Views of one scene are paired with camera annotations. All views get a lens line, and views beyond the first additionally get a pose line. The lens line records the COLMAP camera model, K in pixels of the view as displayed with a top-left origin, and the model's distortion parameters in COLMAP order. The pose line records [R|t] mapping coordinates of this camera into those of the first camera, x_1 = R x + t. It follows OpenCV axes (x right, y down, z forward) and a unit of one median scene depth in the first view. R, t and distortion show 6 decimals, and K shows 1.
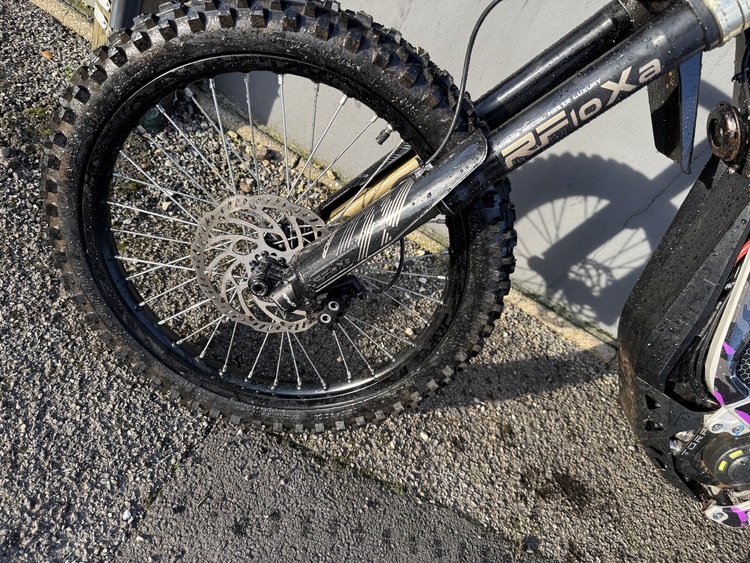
lens RADIAL K [[525.4, 0, 378.4], [0, 525.4, 279.6], [0, 0, 1]] dist [0.016876, -0.036971]
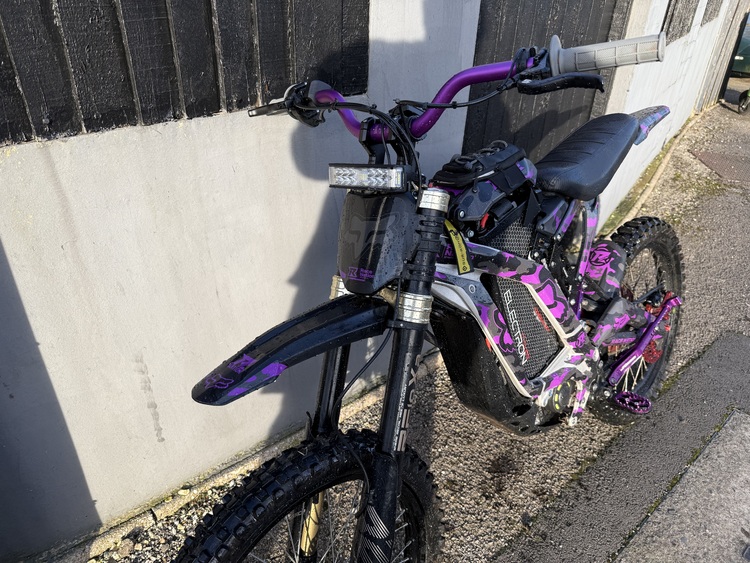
lens RADIAL K [[525.4, 0, 379.1], [0, 525.4, 280.8], [0, 0, 1]] dist [0.016876, -0.036971]
pose [[0.497895, -0.744012, 0.445585, -0.061538], [0.765330, 0.618610, 0.177741, -0.425349], [-0.407885, 0.252523, 0.877418, -0.245878]]
